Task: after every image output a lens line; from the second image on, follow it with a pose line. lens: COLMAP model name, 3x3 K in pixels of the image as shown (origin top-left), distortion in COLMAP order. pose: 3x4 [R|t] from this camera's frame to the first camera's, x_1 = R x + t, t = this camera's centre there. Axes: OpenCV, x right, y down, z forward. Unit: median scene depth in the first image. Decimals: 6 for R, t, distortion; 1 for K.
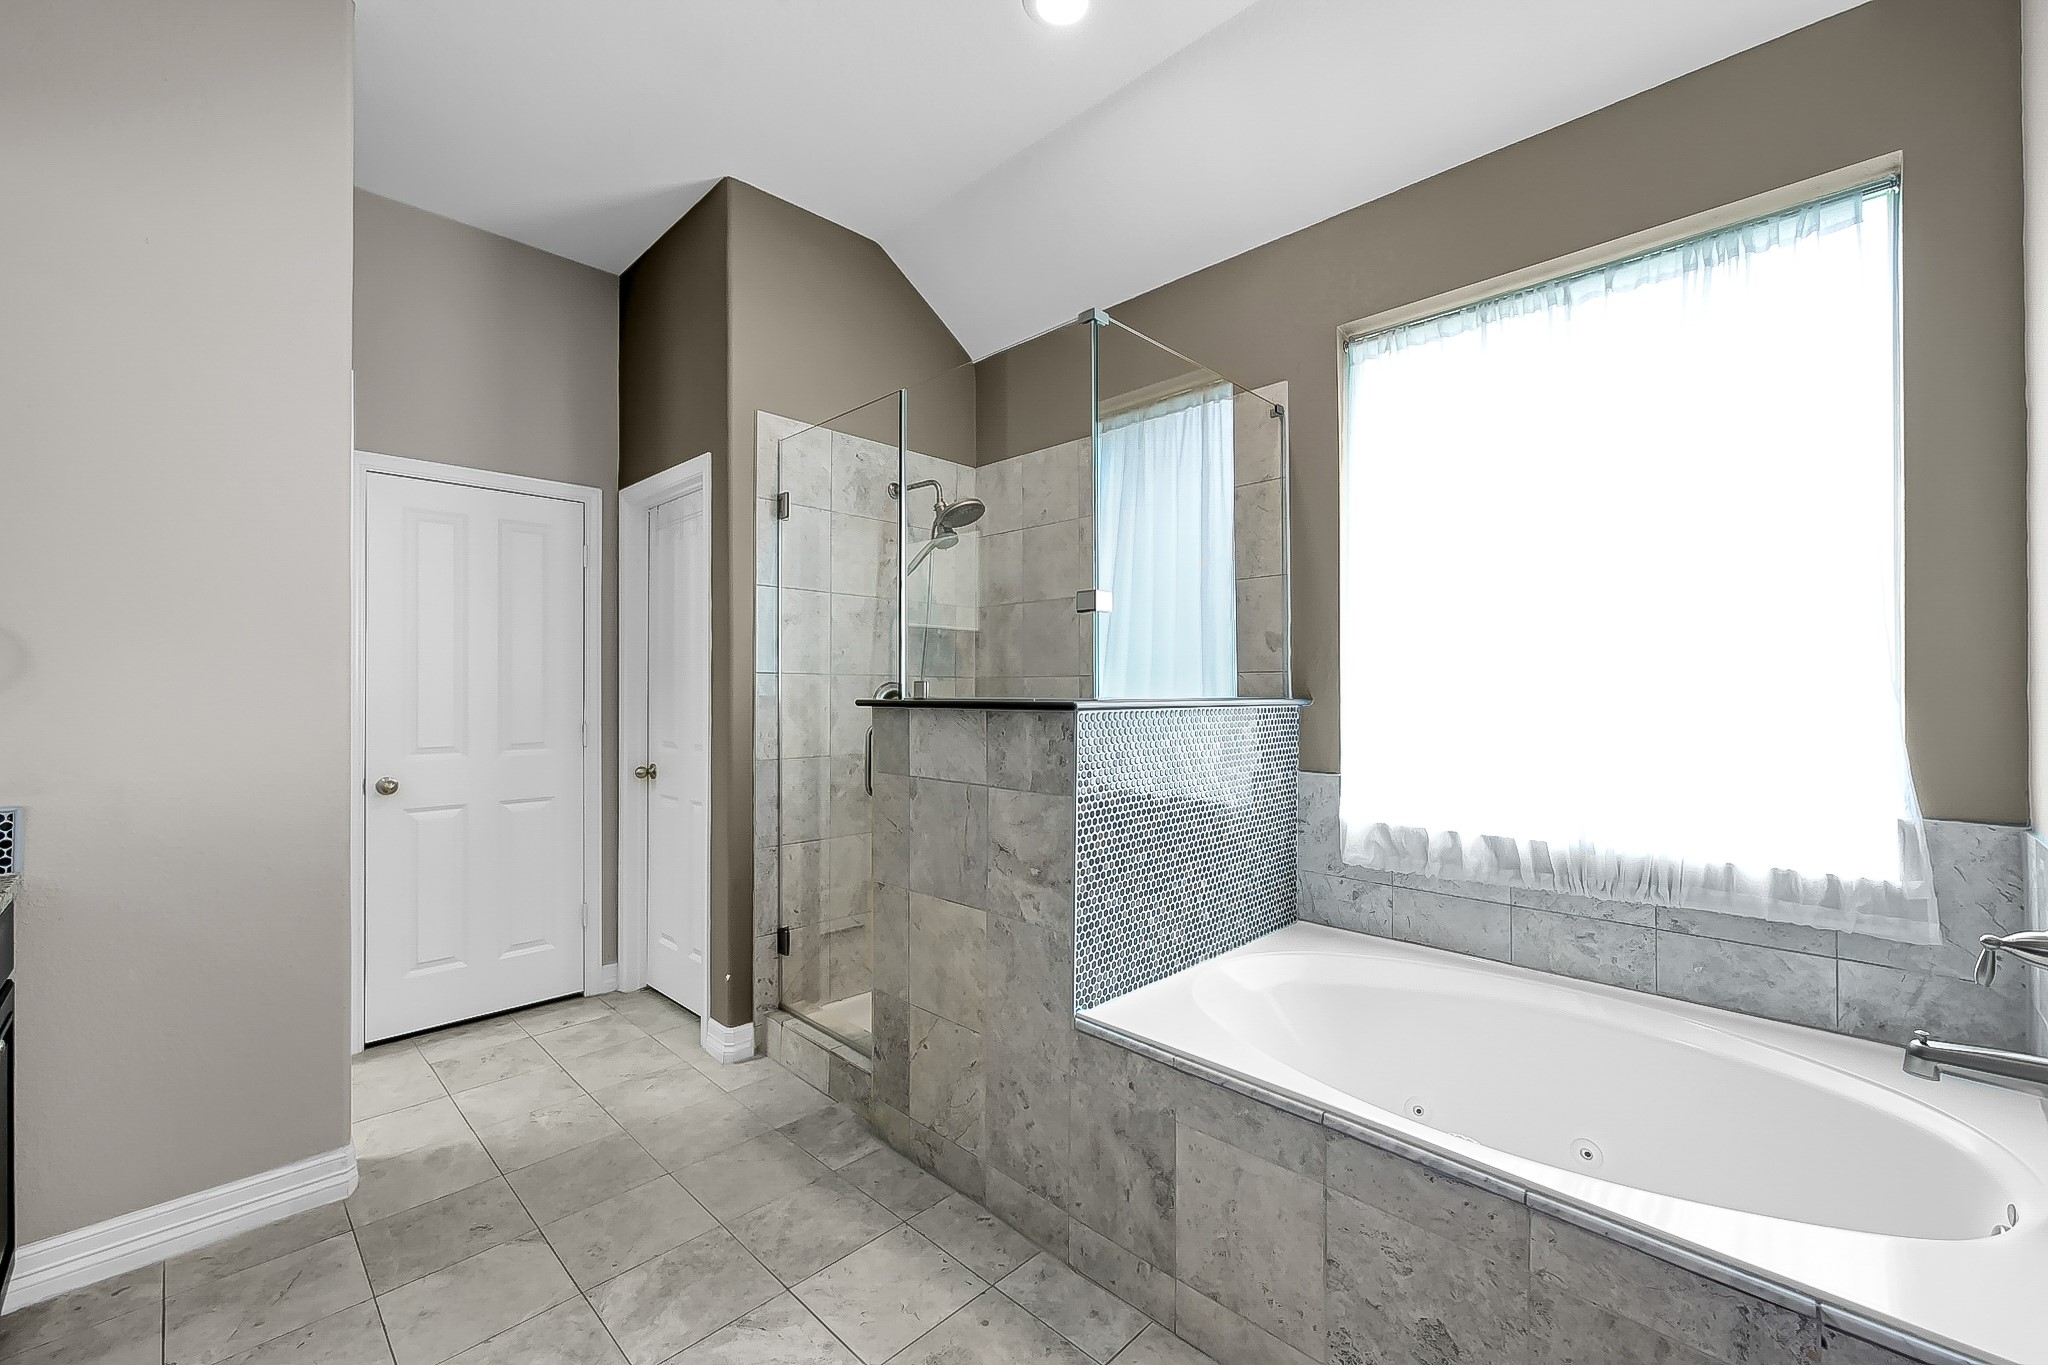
lens RADIAL K [[814.2, 0, 1040.3], [0, 814.2, 684.4], [0, 0, 1]] dist [0.001140, 0.000183]
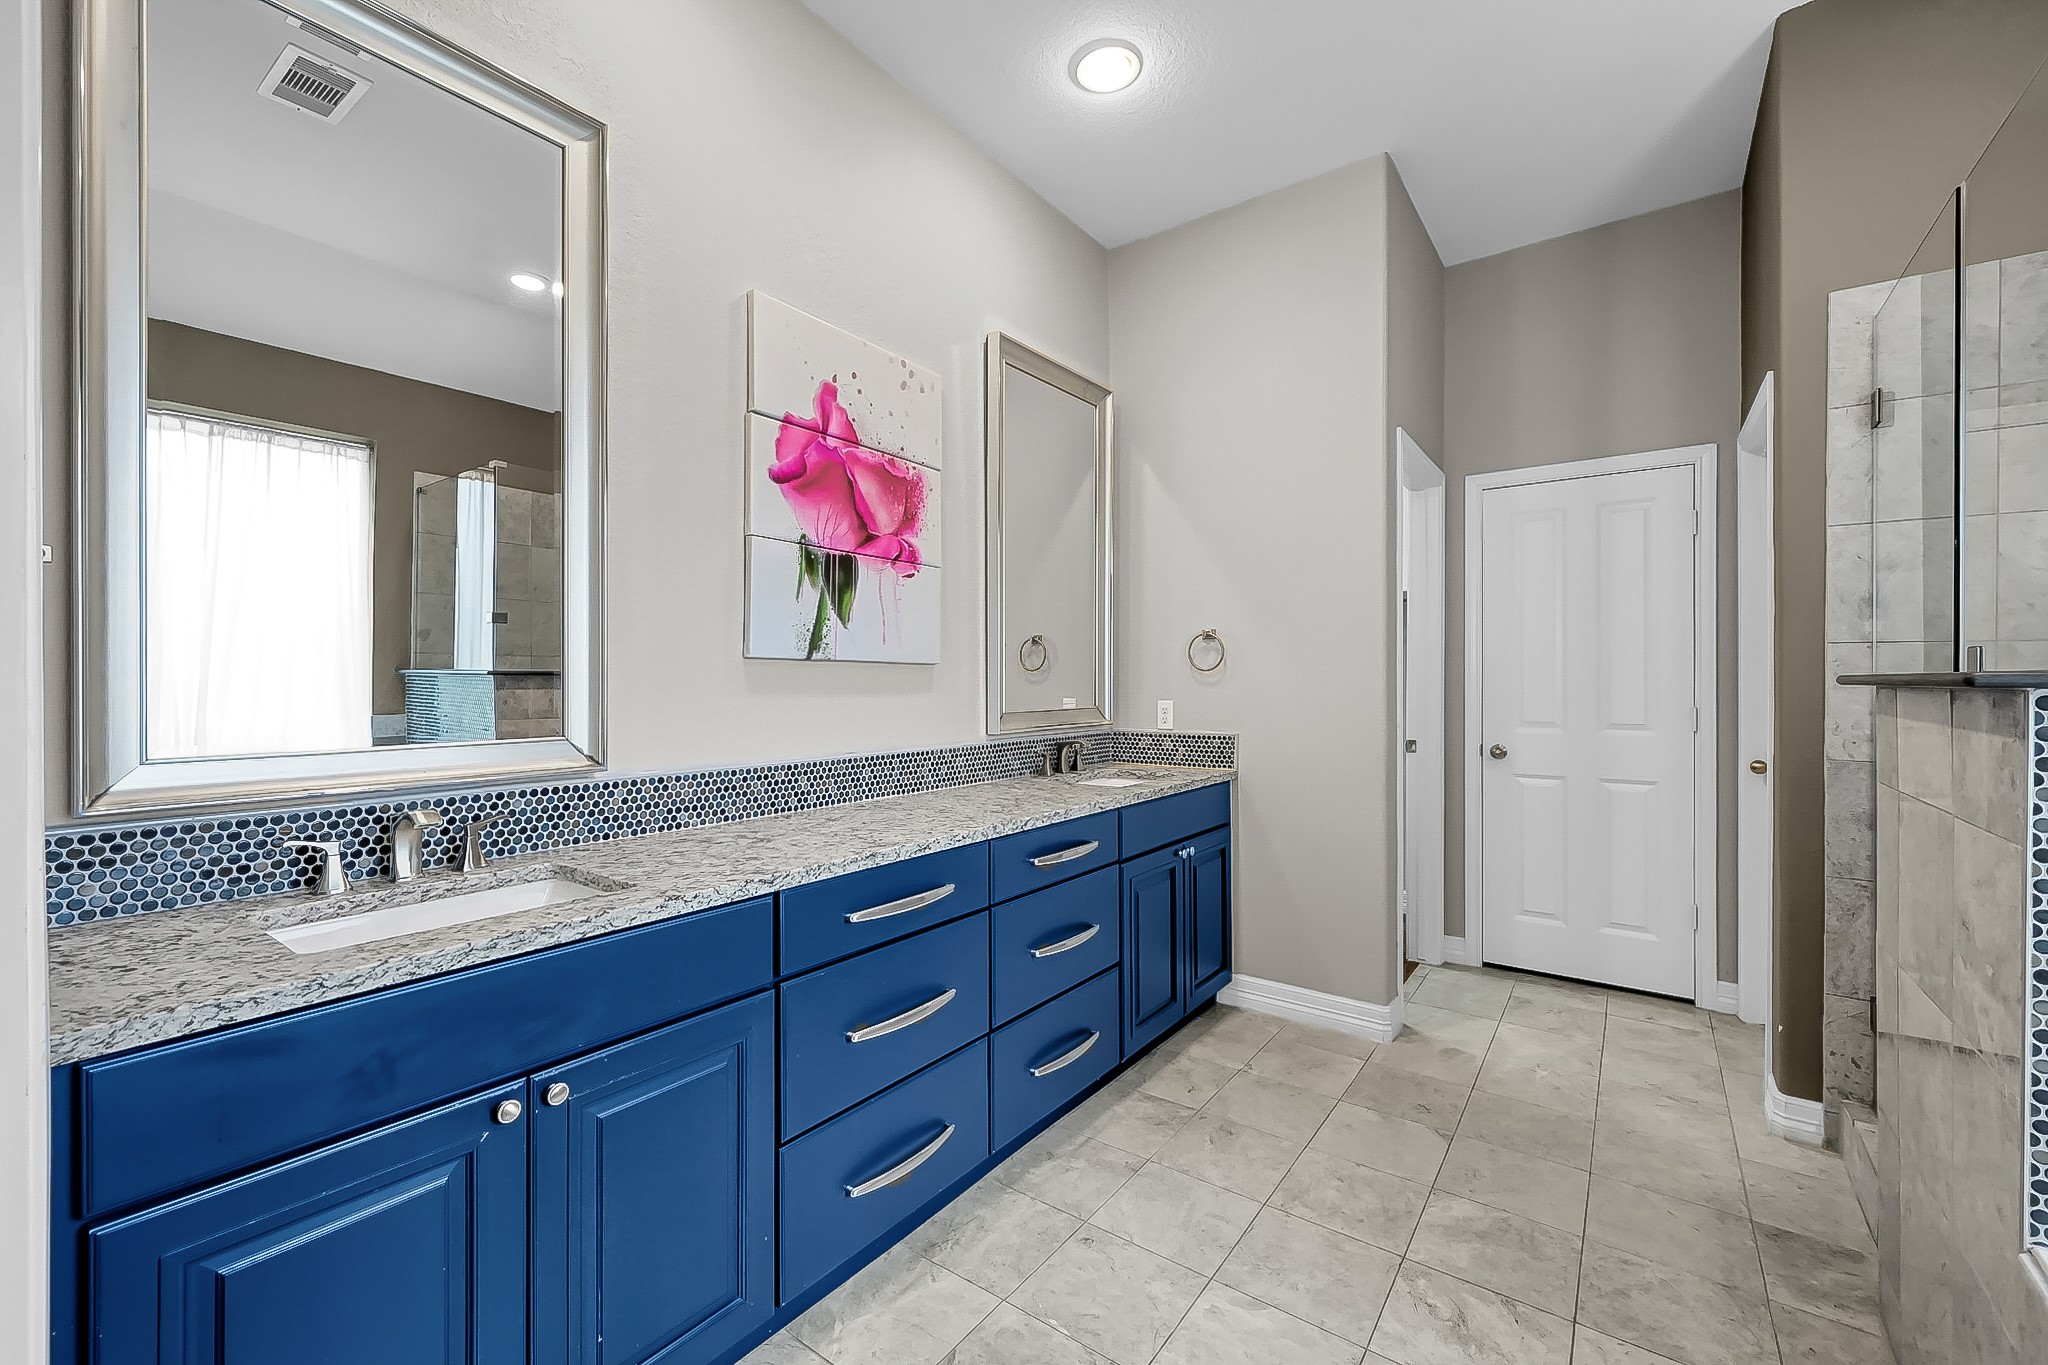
lens RADIAL K [[846.3, 0, 1040.3], [0, 846.3, 679.4], [0, 0, 1]] dist [-0.003556, -0.000271]
pose [[0.138402, 0.001145, -0.990376, 0.385572], [0.007673, 0.999968, 0.002228, 0.014500], [0.990346, -0.007908, 0.138388, 0.206269]]
